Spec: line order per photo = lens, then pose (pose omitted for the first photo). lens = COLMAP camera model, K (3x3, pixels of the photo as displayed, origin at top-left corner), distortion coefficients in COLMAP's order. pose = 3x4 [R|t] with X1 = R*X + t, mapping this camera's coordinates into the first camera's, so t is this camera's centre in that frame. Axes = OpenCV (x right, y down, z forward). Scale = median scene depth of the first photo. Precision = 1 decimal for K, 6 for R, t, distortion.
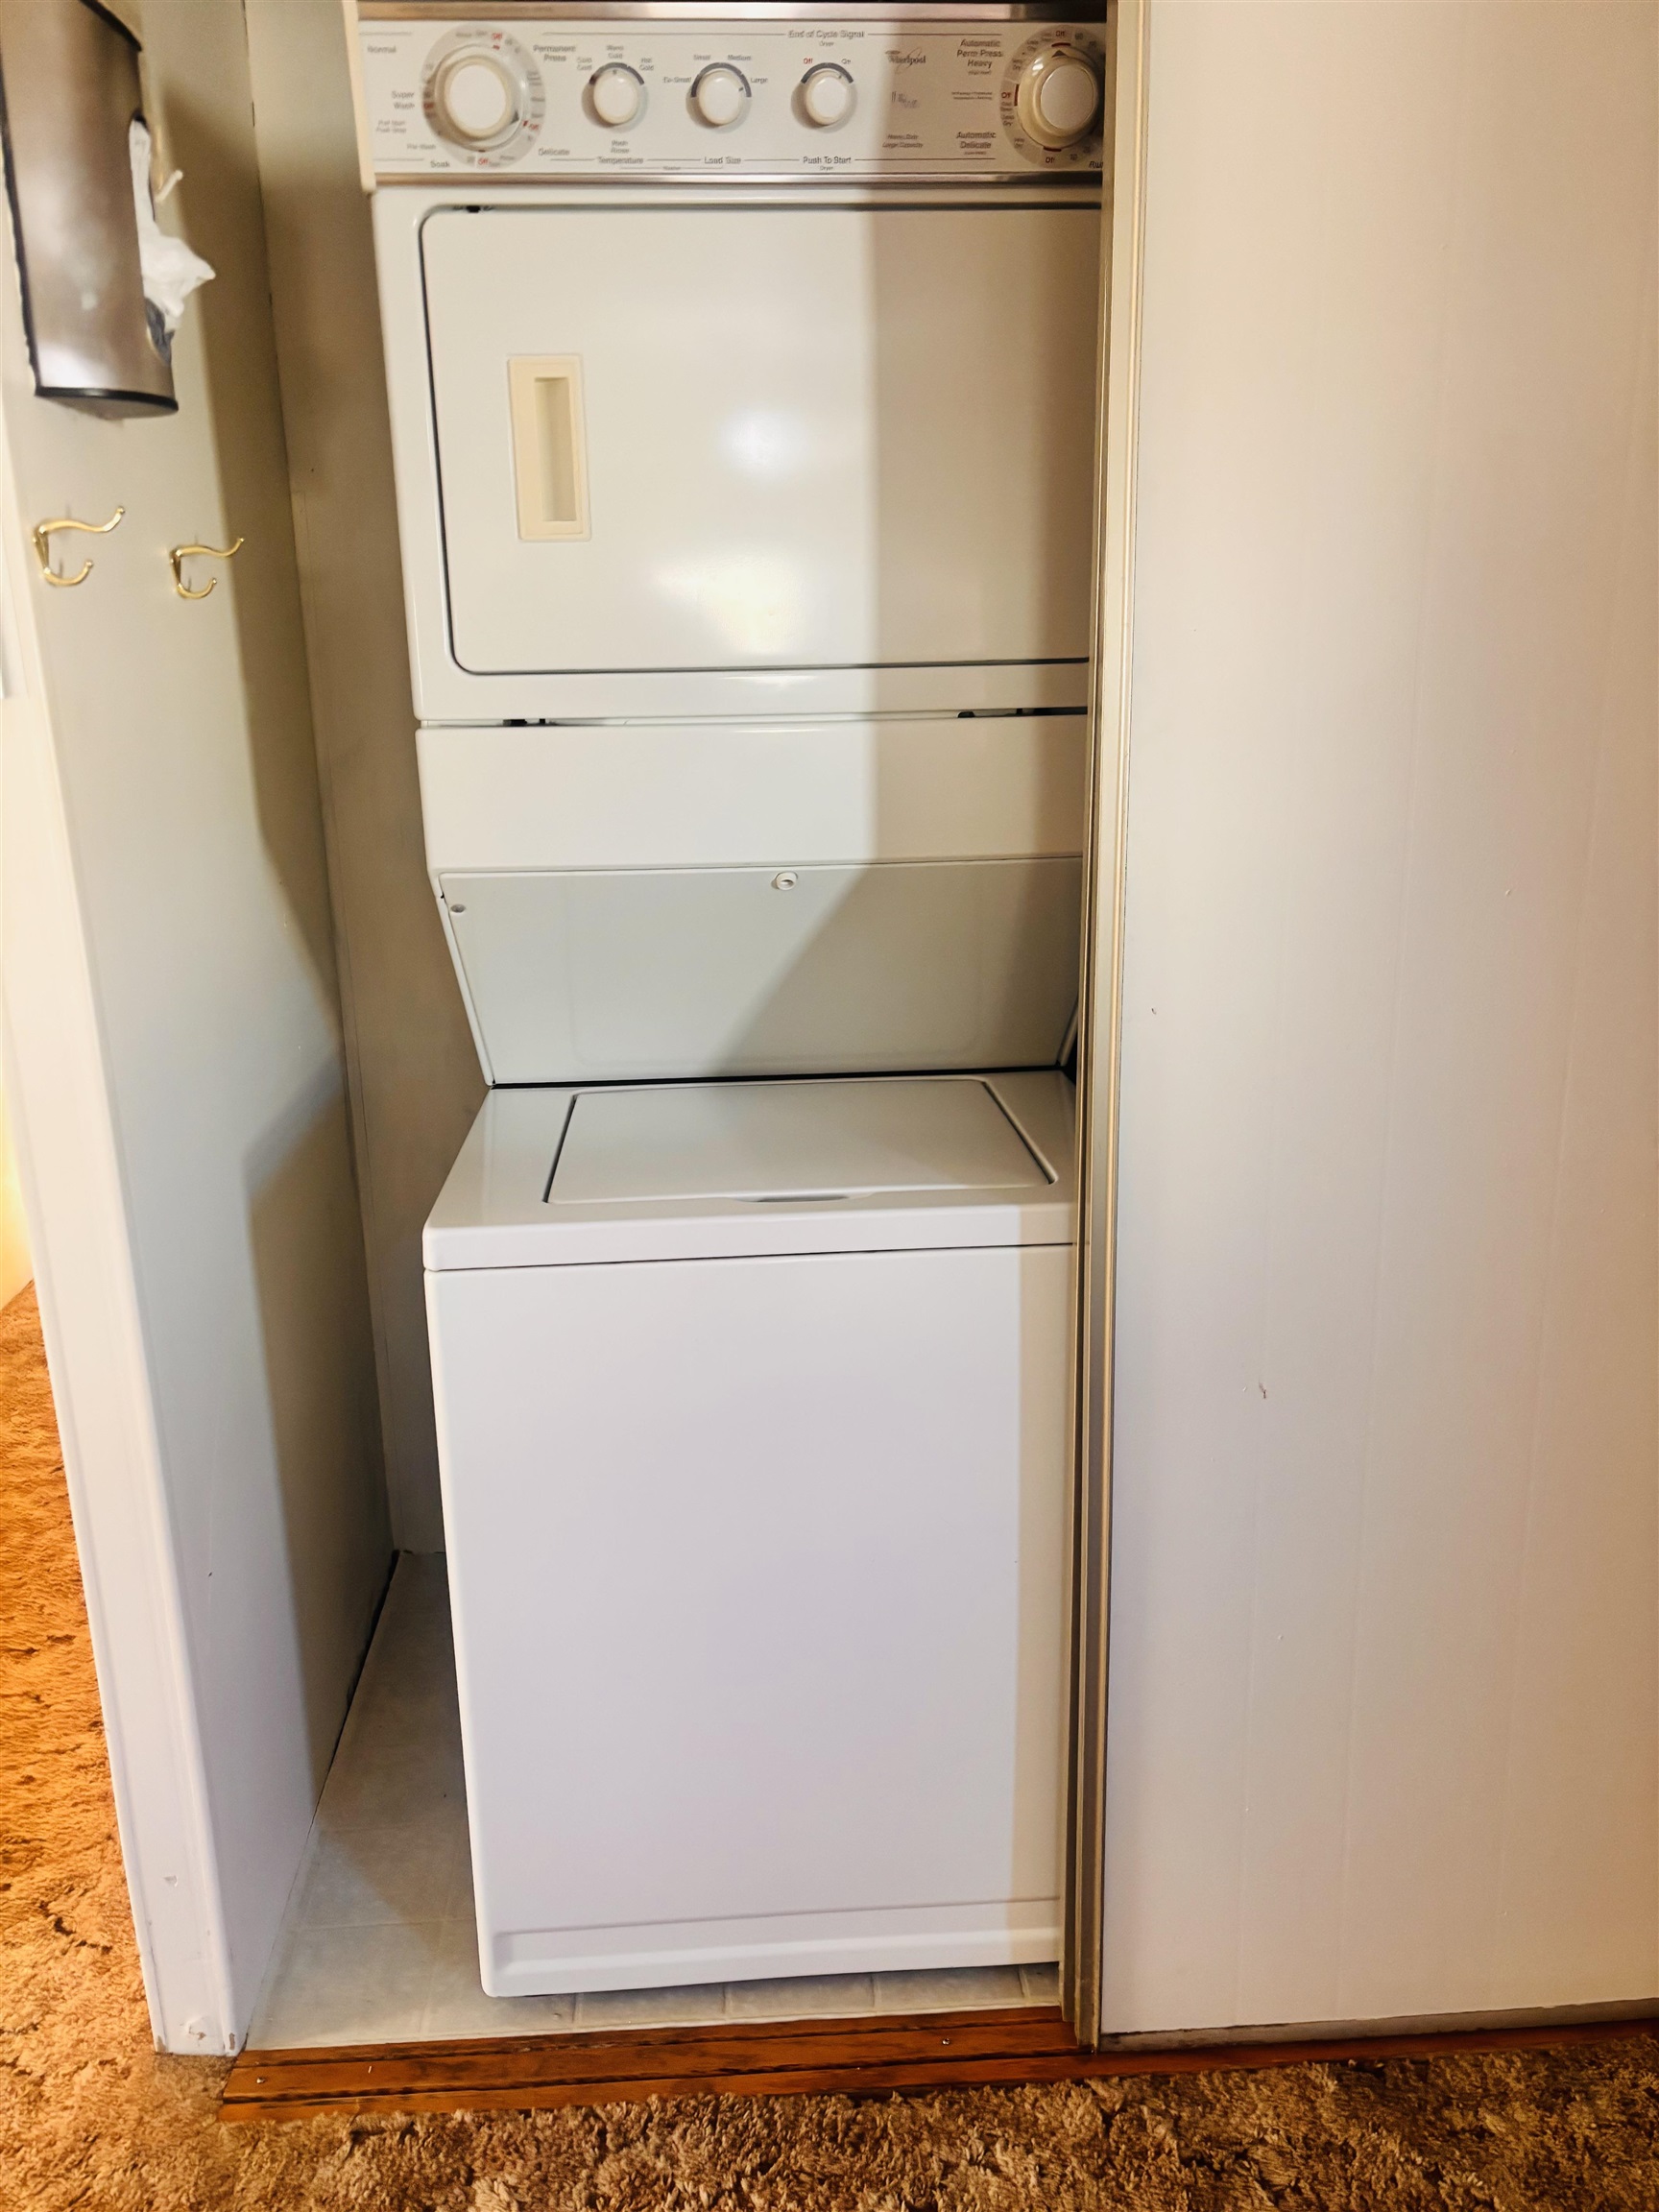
lens RADIAL K [[1665.1, 0, 827.8], [0, 1665.1, 1105.0], [0, 0, 1]] dist [0.045656, -0.062161]
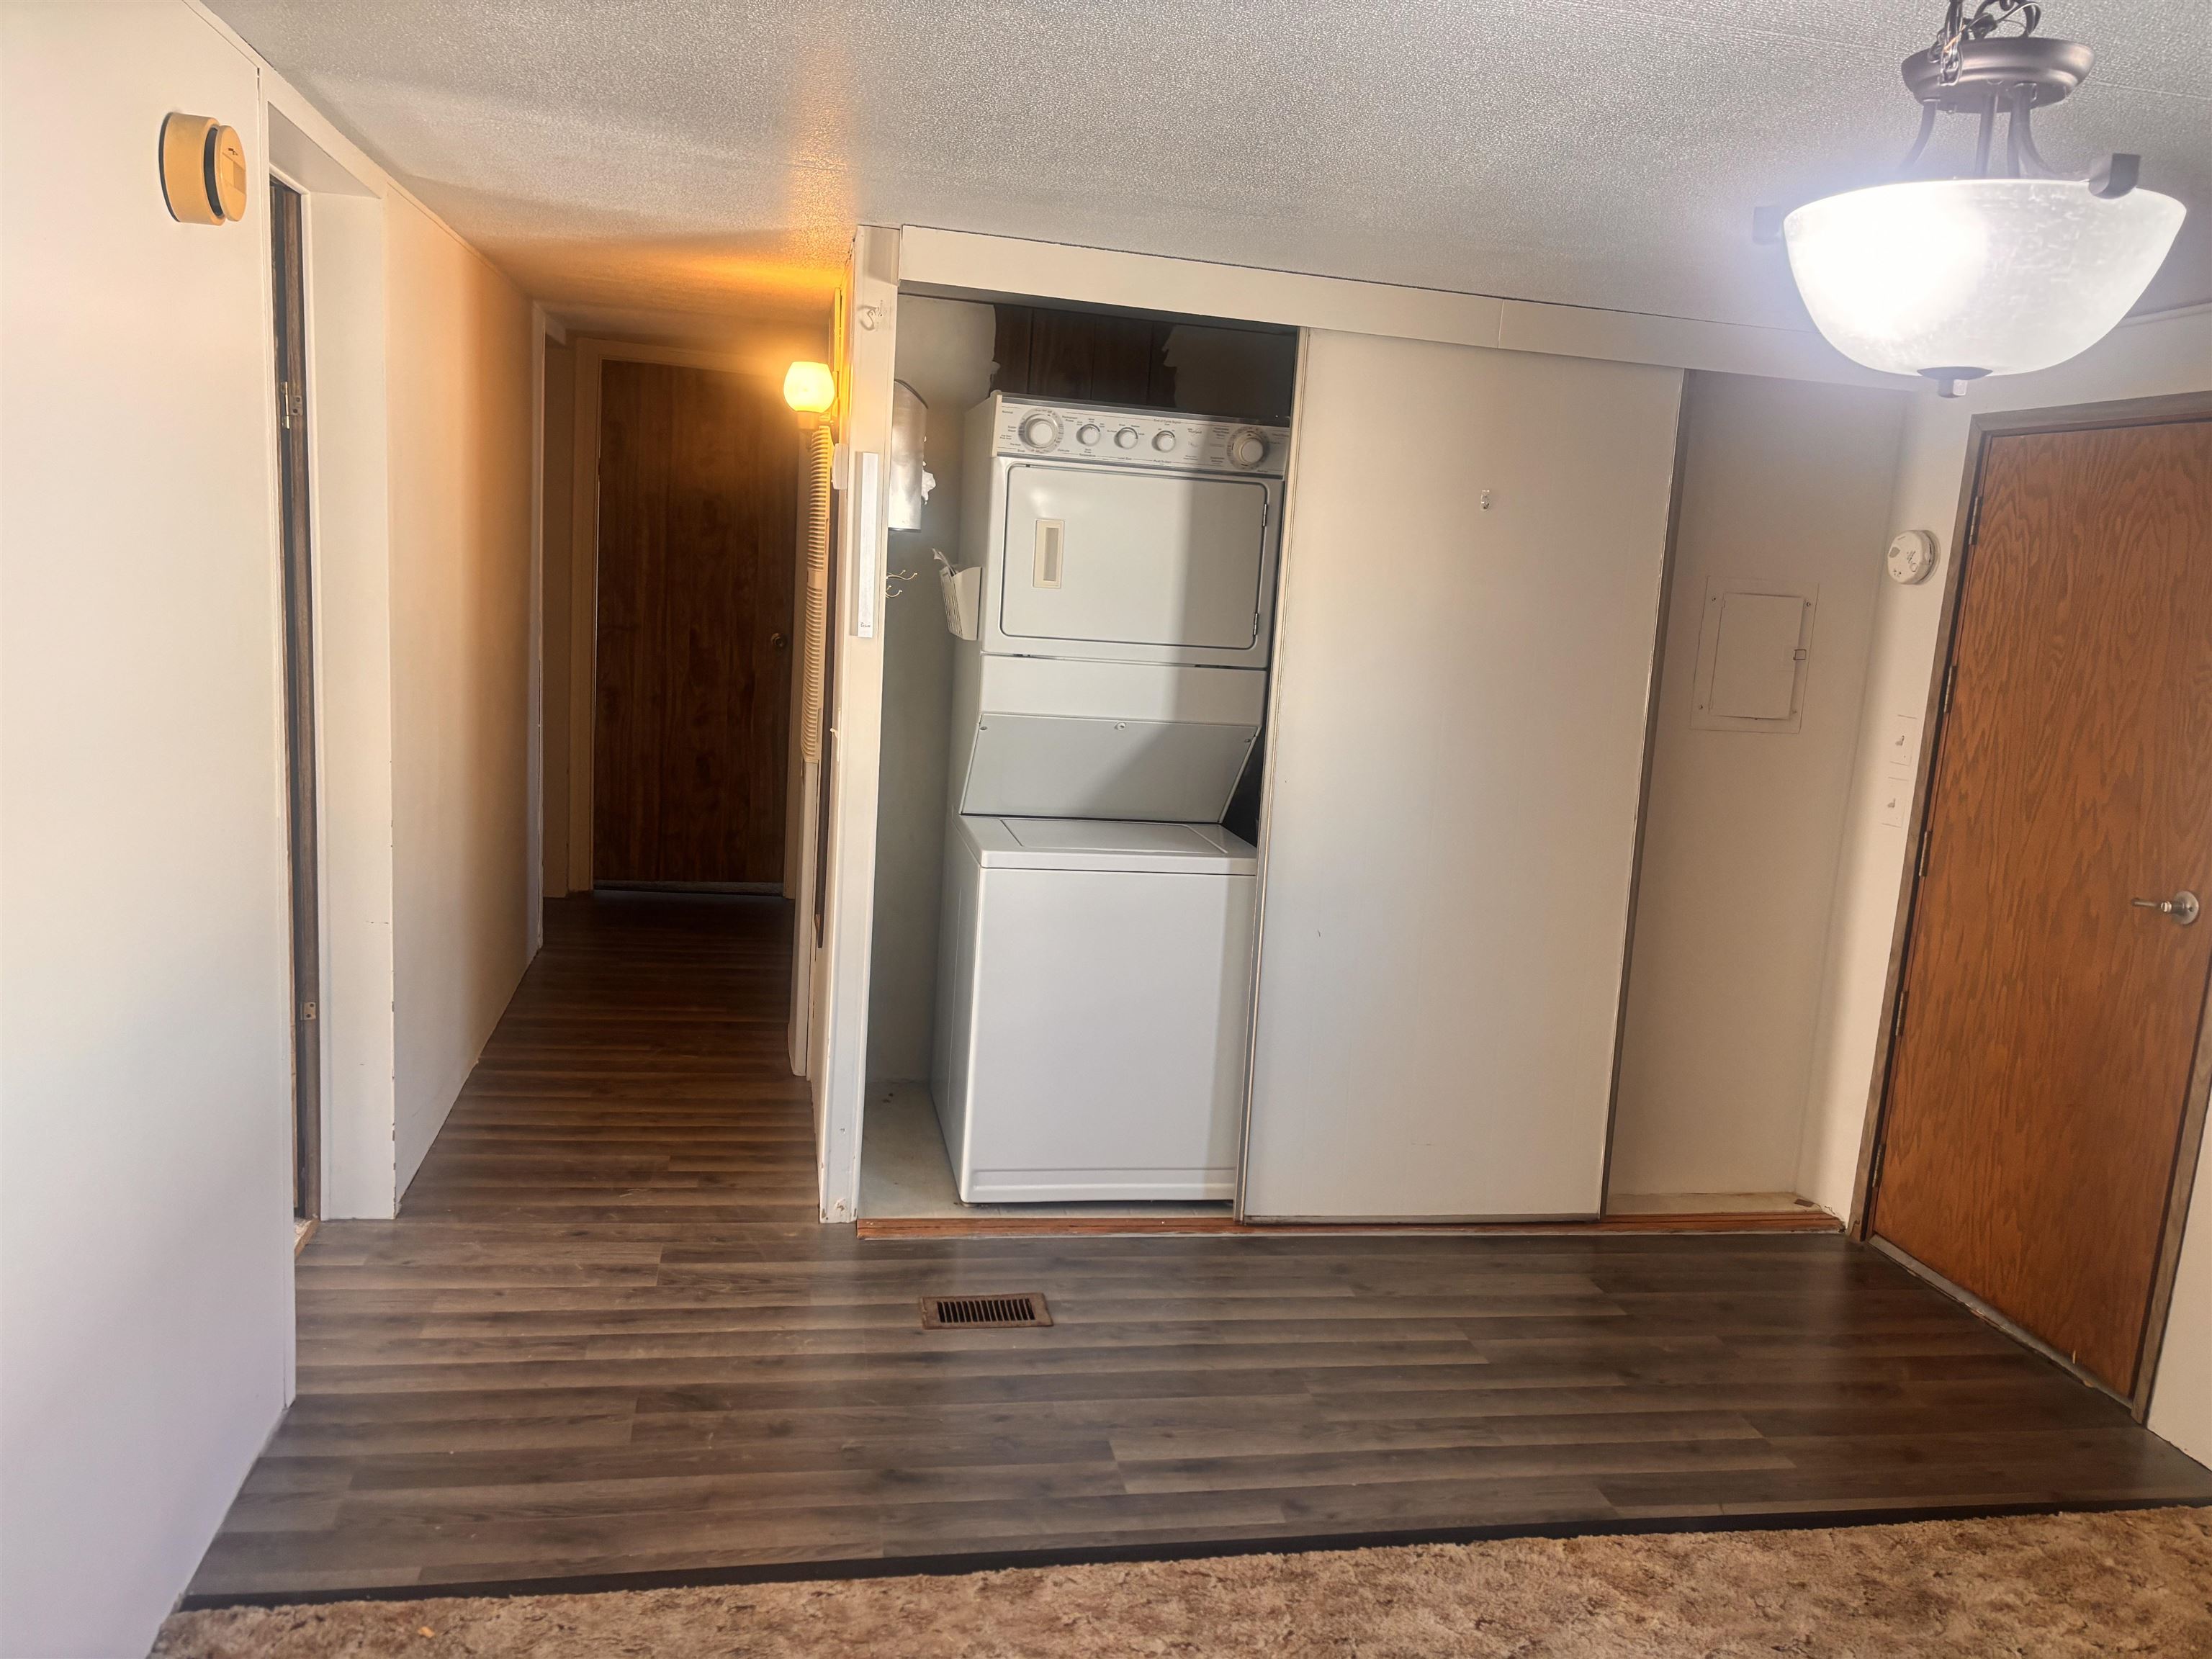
lens RADIAL K [[1665.1, 0, 1105.8], [0, 1665.1, 817.7], [0, 0, 1]] dist [0.045656, -0.062161]
pose [[0.989124, 0.062987, 0.132917, -0.412636], [-0.045157, 0.990068, -0.133139, 0.364881], [-0.139983, 0.125689, 0.982144, -1.551134]]
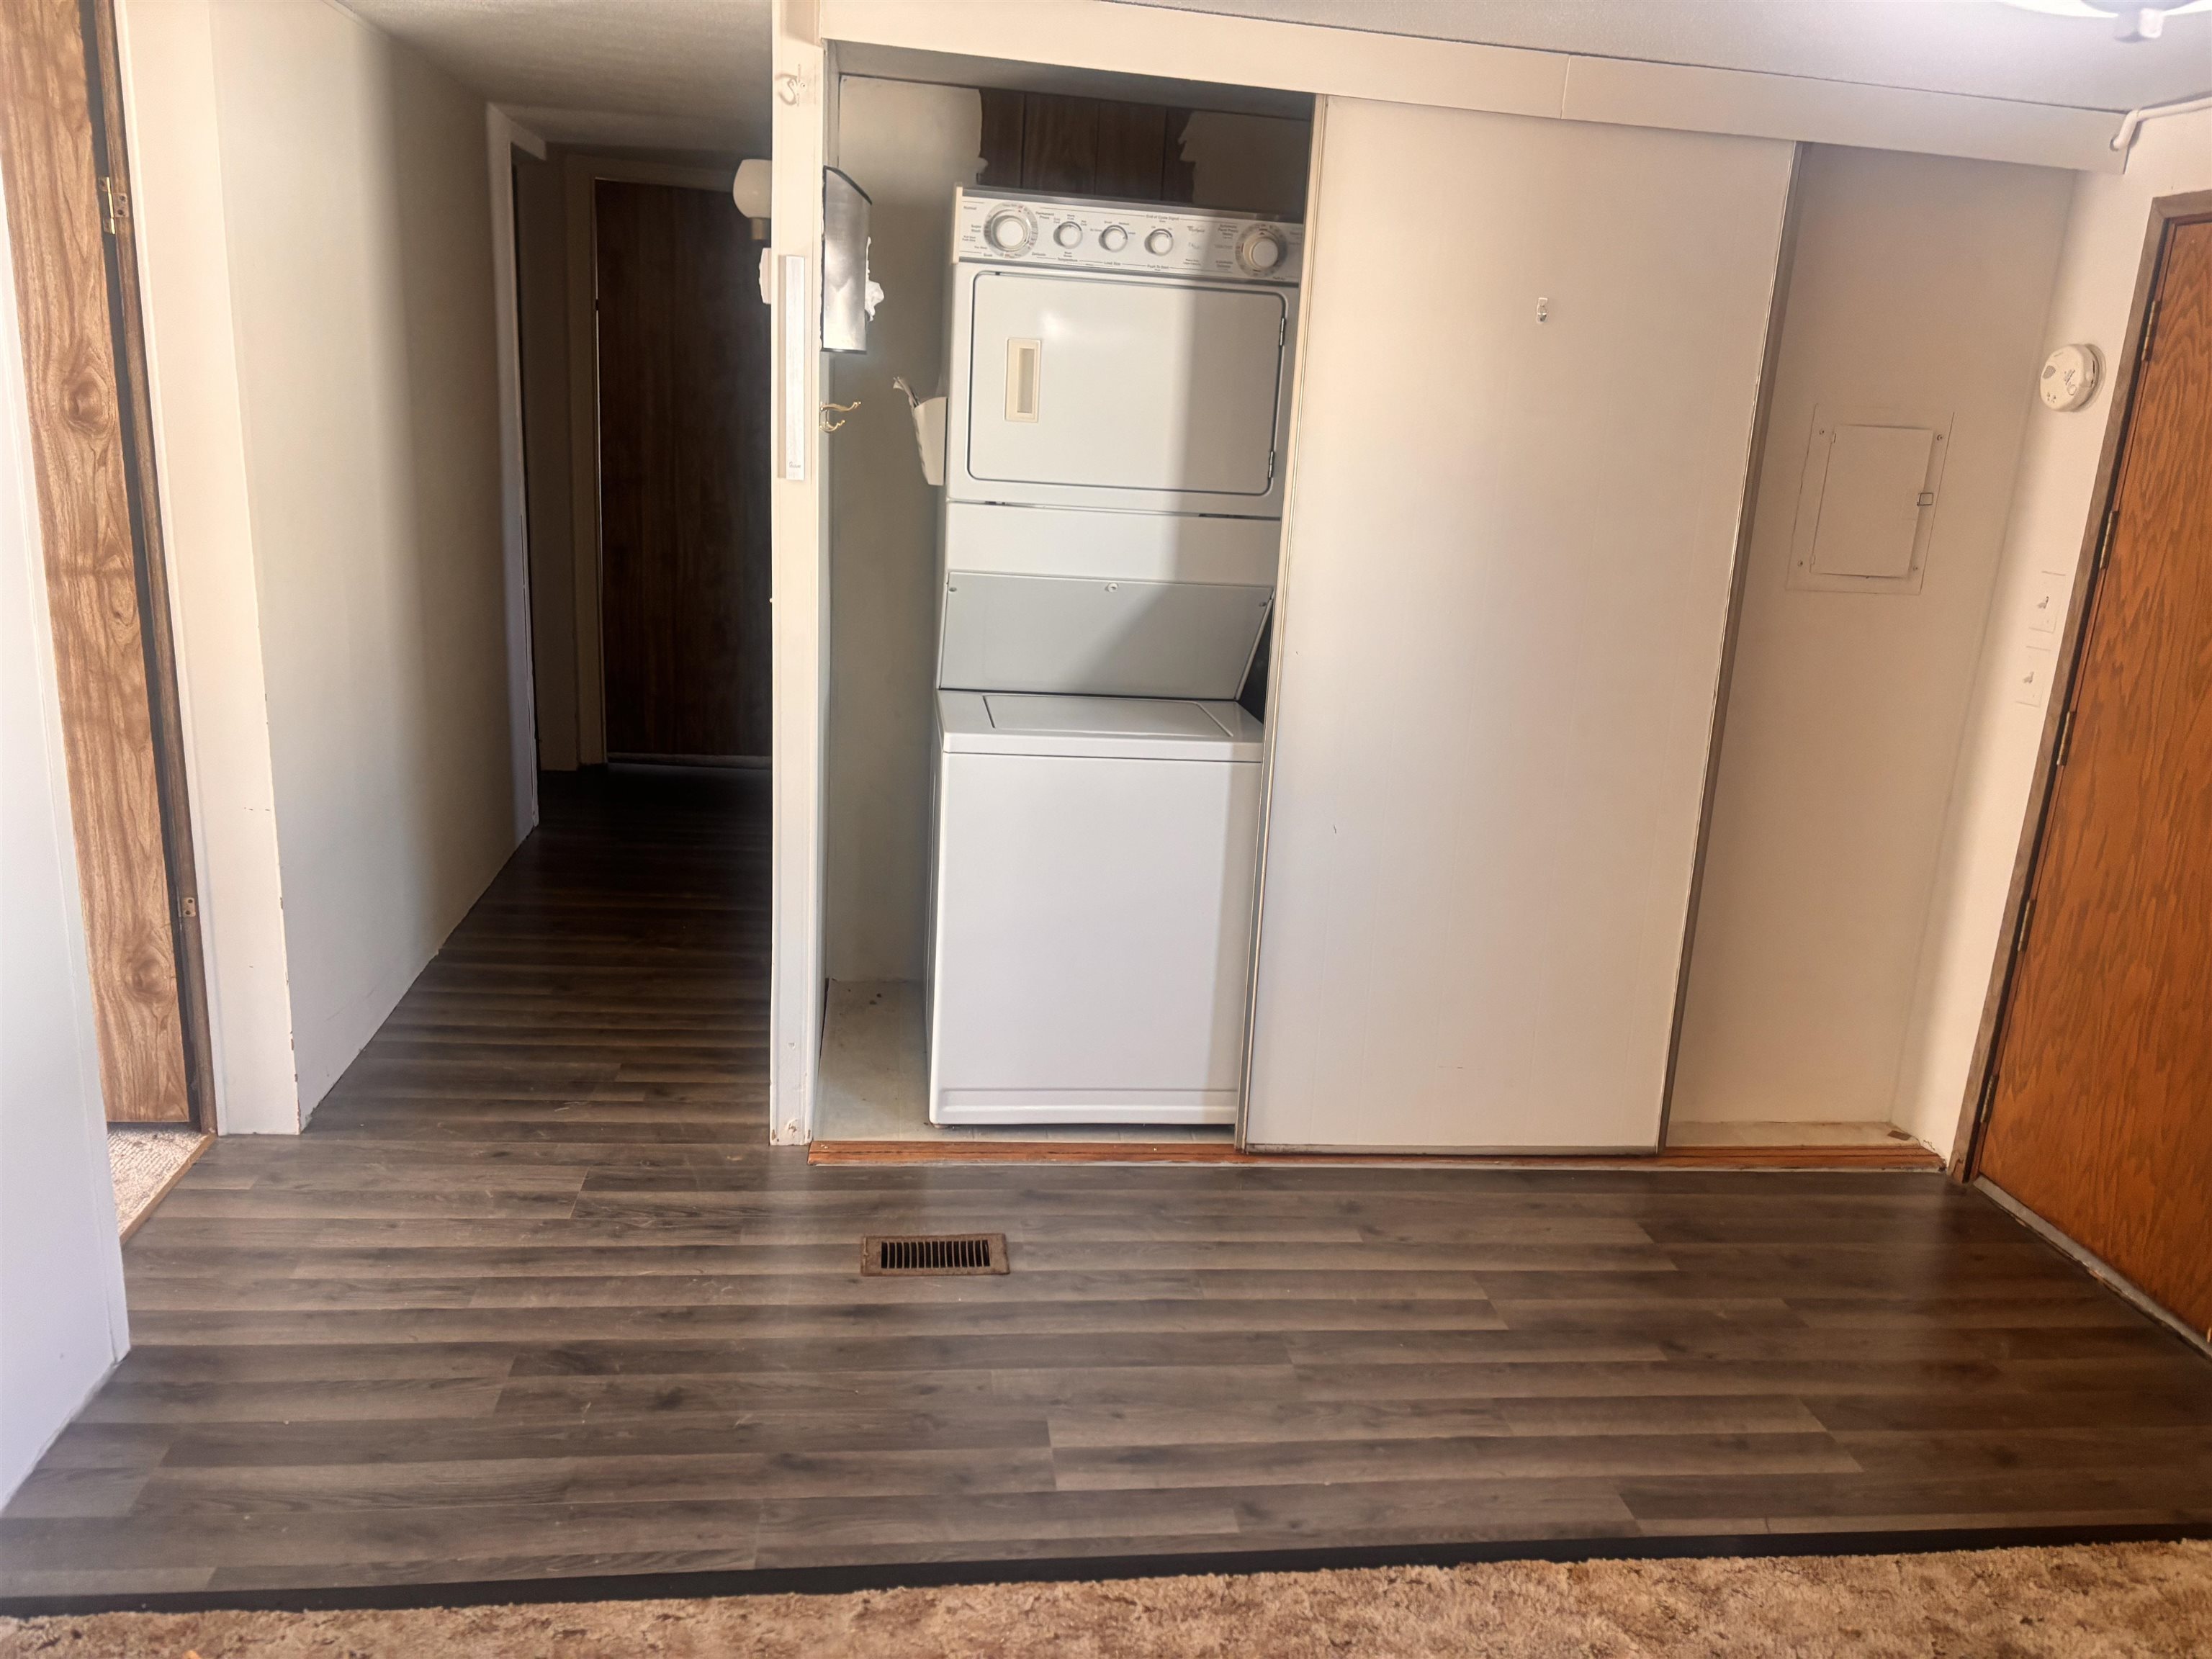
lens RADIAL K [[1665.1, 0, 1115.2], [0, 1665.1, 846.0], [0, 0, 1]] dist [0.045656, -0.062161]
pose [[0.995272, 0.058276, 0.077706, -0.188712], [-0.055903, 0.997911, -0.032376, 0.293350], [-0.079430, 0.027879, 0.996451, -1.227051]]
